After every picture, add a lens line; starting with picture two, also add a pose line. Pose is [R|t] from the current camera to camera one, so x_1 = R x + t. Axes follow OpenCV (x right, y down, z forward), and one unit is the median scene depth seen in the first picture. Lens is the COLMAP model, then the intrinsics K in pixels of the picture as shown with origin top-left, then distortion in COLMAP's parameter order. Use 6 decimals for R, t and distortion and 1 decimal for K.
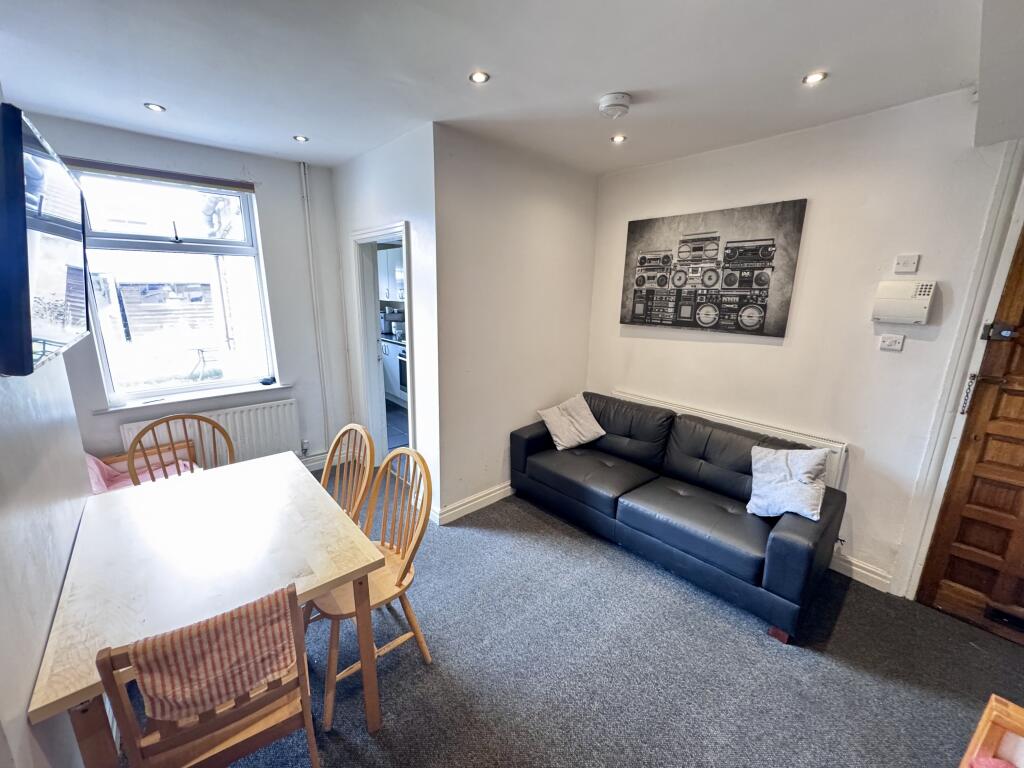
lens RADIAL K [[408.3, 0, 512.0], [0, 408.3, 384.0], [0, 0, 1]] dist [0.000031, 0.000009]
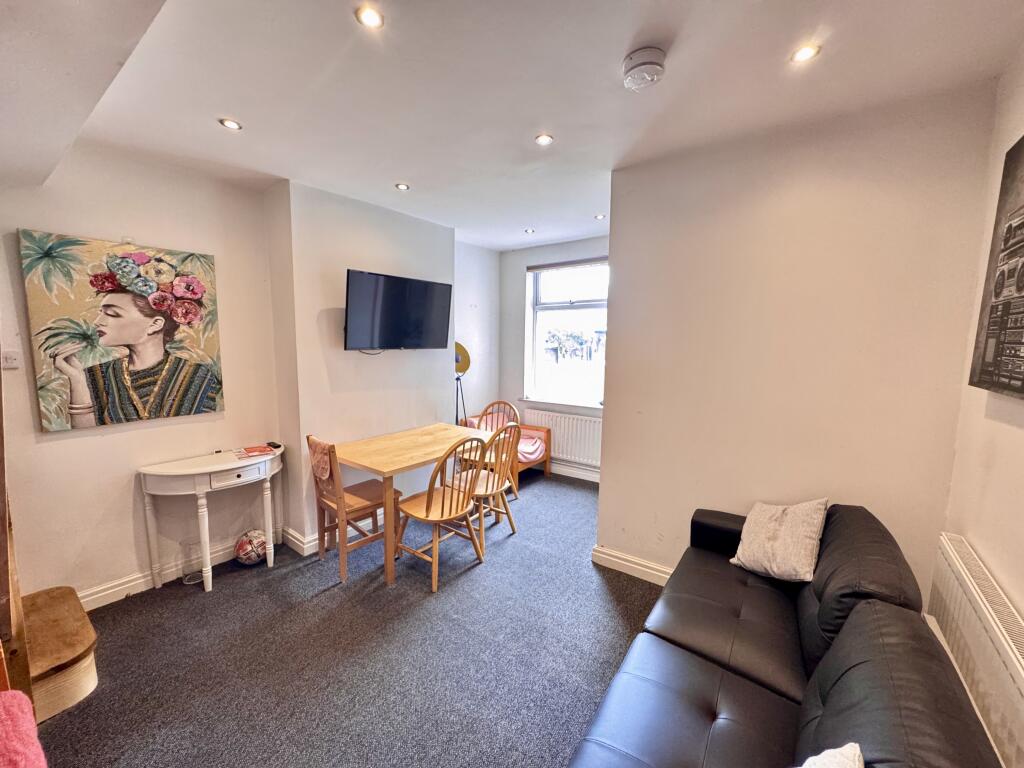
lens RADIAL K [[408.3, 0, 512.0], [0, 408.3, 384.0], [0, 0, 1]] dist [0.000031, 0.000009]
pose [[0.201587, 0.091762, -0.975163, 0.710507], [-0.229241, 0.972370, 0.044110, -0.066217], [0.952266, 0.214656, 0.217053, 0.520777]]
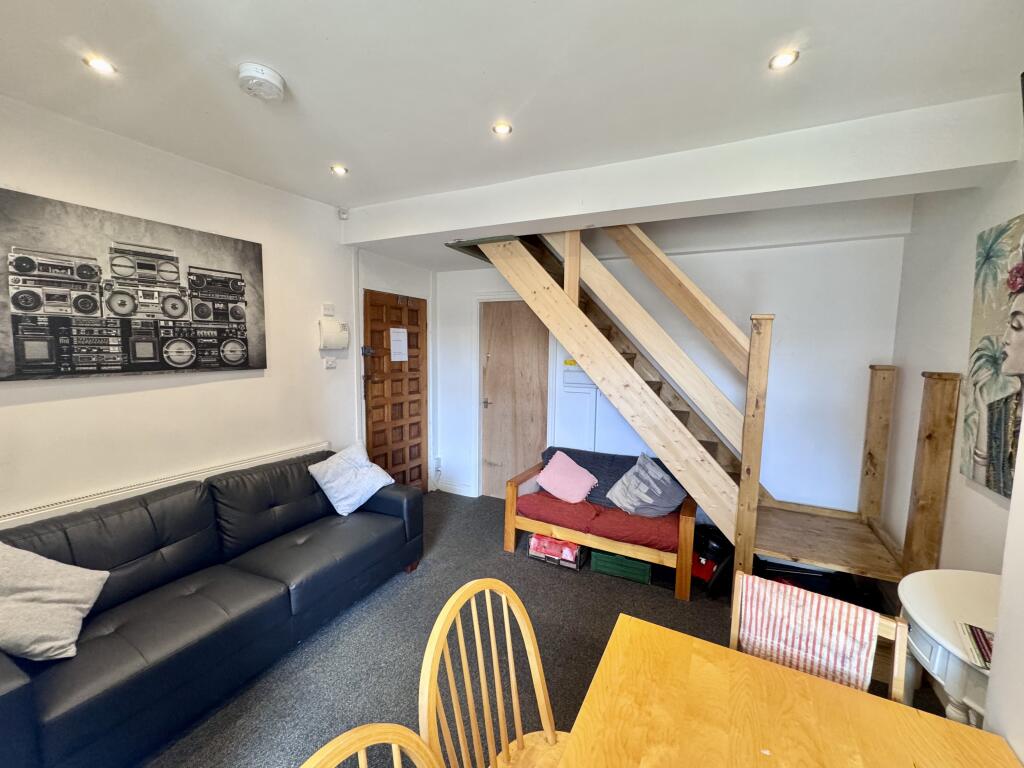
lens RADIAL K [[408.3, 0, 512.0], [0, 408.3, 384.0], [0, 0, 1]] dist [0.000031, 0.000009]
pose [[-0.342743, -0.111950, 0.932735, -0.494513], [0.196685, 0.962318, 0.187775, -0.133997], [-0.918609, 0.247814, -0.307809, 0.673571]]
